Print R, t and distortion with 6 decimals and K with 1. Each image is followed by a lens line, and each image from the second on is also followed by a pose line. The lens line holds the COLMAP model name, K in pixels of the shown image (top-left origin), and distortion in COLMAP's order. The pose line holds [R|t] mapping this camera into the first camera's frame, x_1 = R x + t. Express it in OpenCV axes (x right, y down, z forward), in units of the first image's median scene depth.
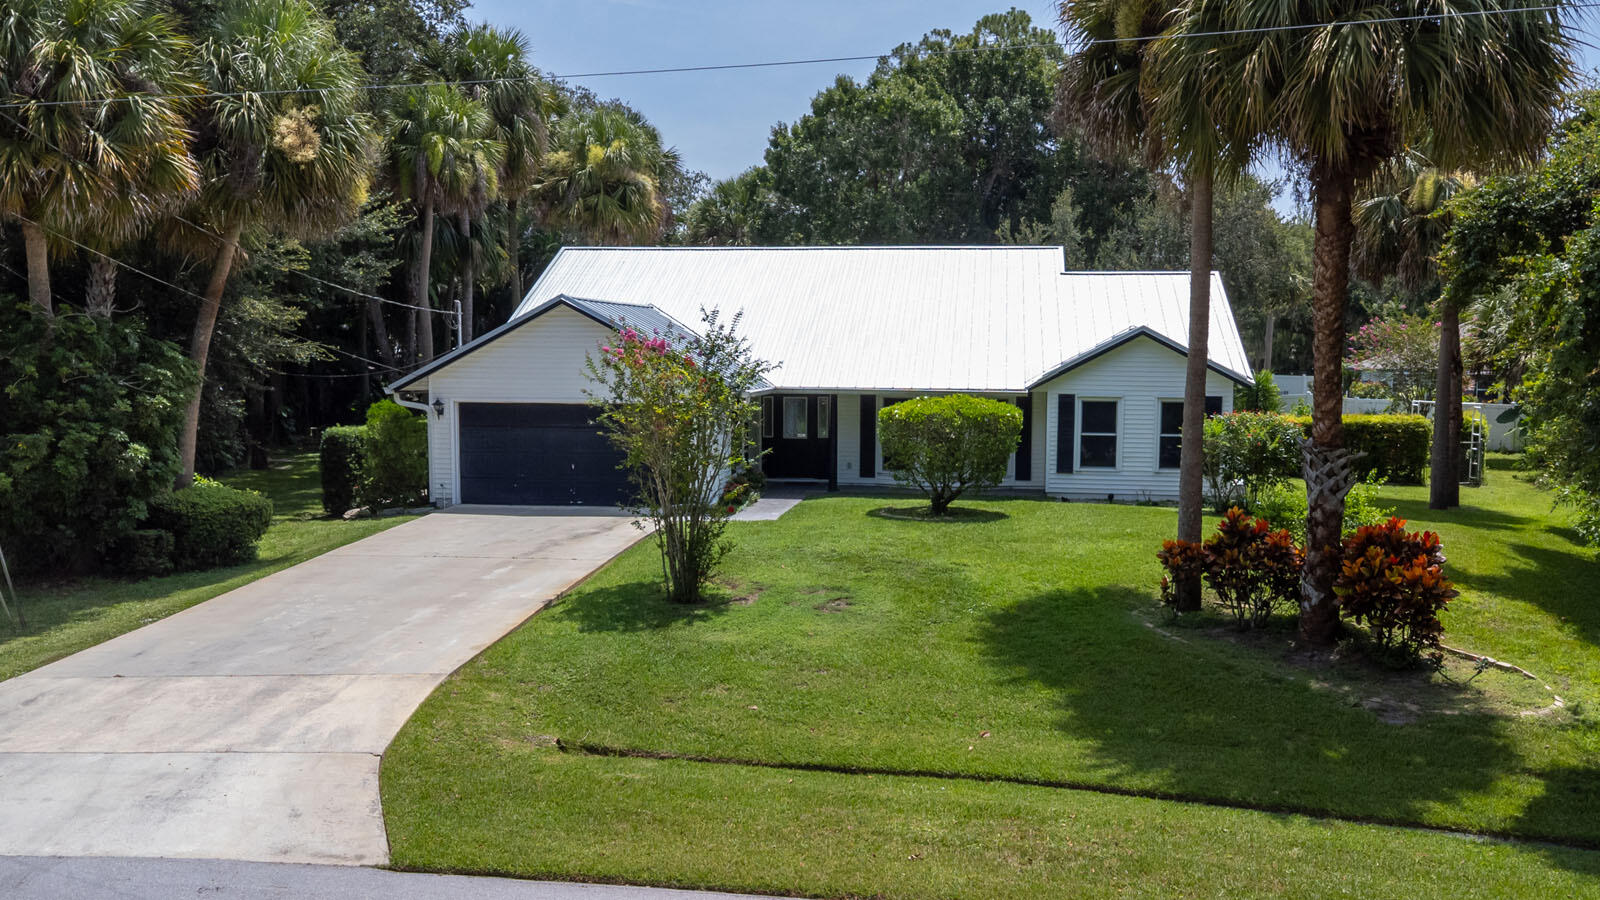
lens RADIAL K [[1107.6, 0, 789.2], [0, 1107.6, 485.1], [0, 0, 1]] dist [0.003939, -0.002503]
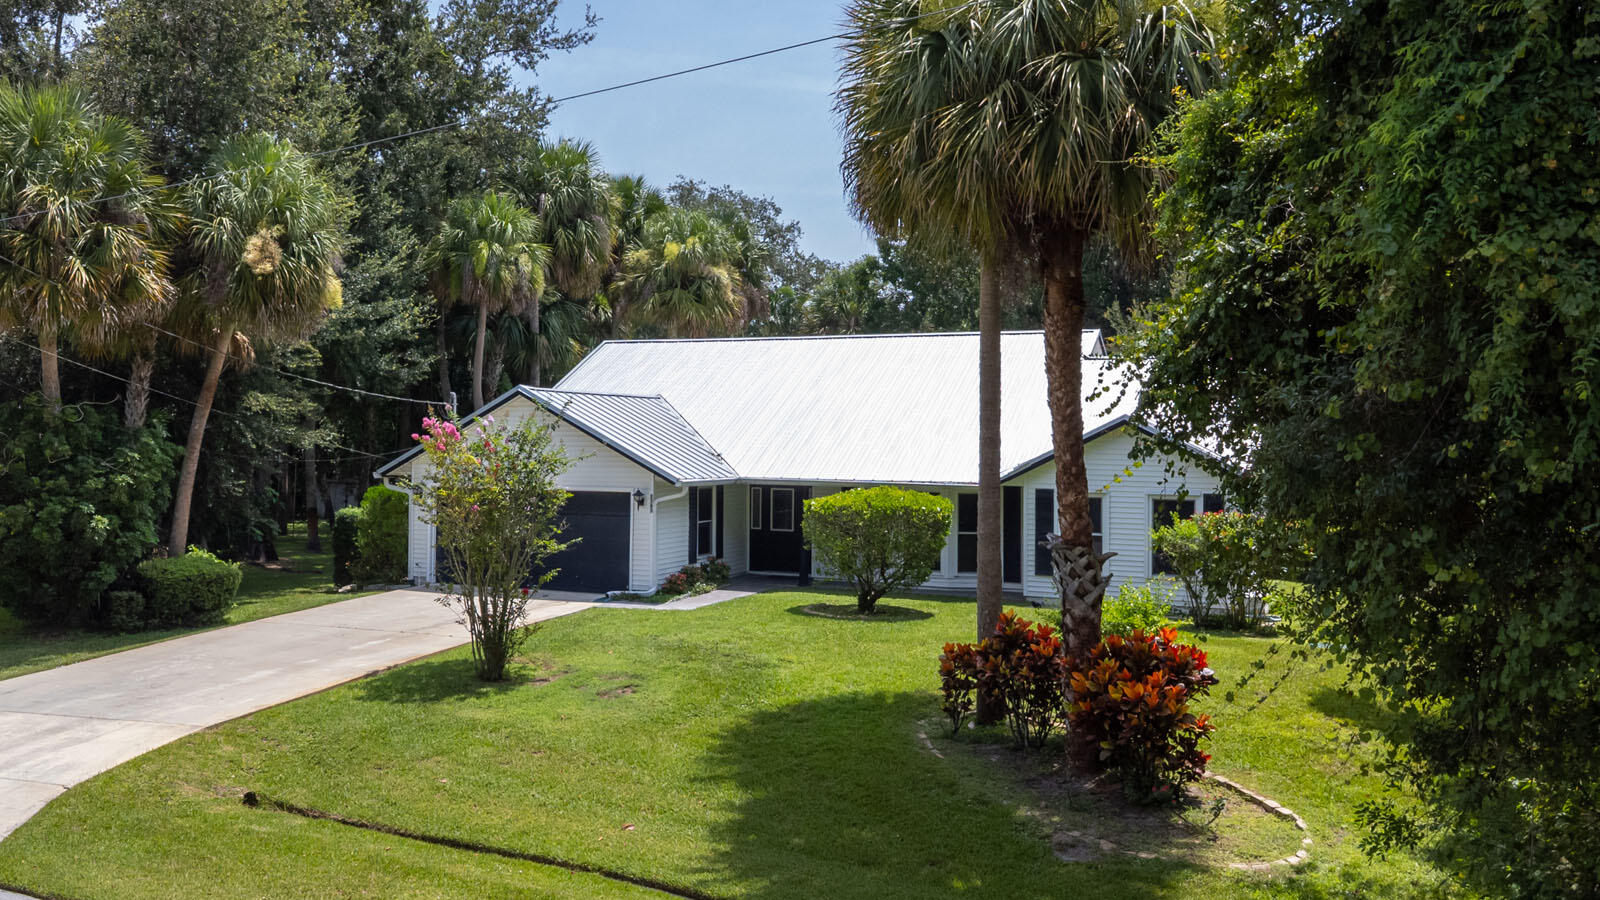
lens RADIAL K [[1192.8, 0, 800.0], [0, 1192.8, 450.0], [0, 0, 1]] dist [0.008350, 0.004579]
pose [[0.957692, 0.005905, -0.287733, 0.371314], [-0.039233, 0.993134, -0.110203, 0.003156], [0.285107, 0.116829, 0.951349, 0.002796]]
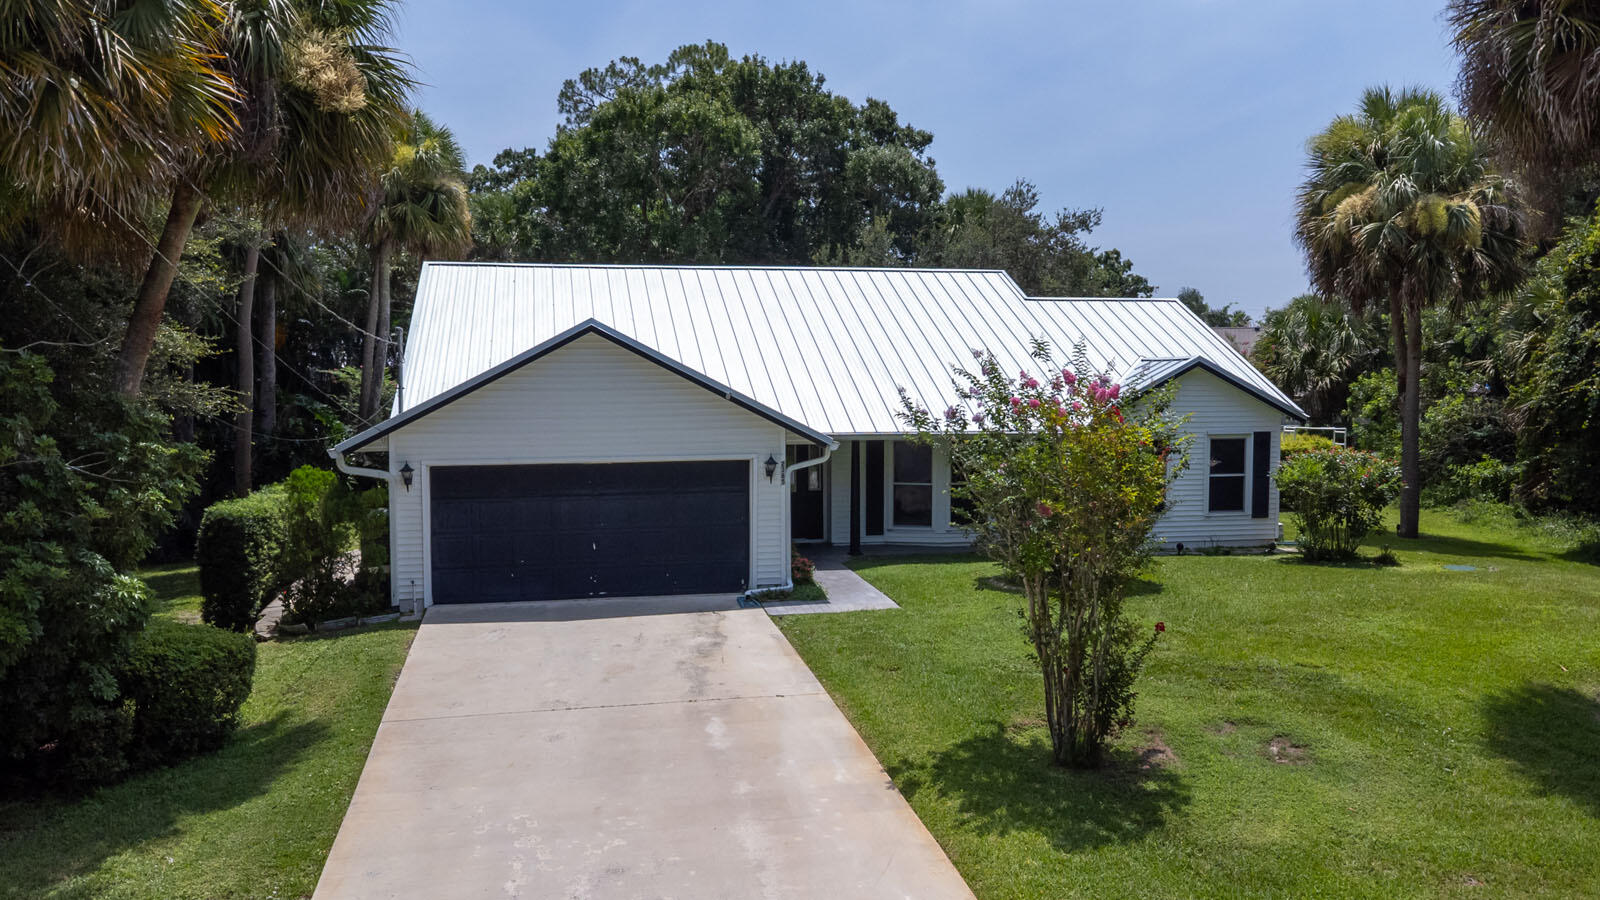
lens RADIAL K [[1024.7, 0, 570.2], [0, 1024.7, 461.4], [0, 0, 1]] dist [-0.001765, -0.000859]
pose [[0.961410, -0.034511, 0.272948, -0.394710], [0.044550, 0.998536, -0.030668, -0.053473], [-0.271490, 0.041644, 0.961540, 0.329437]]
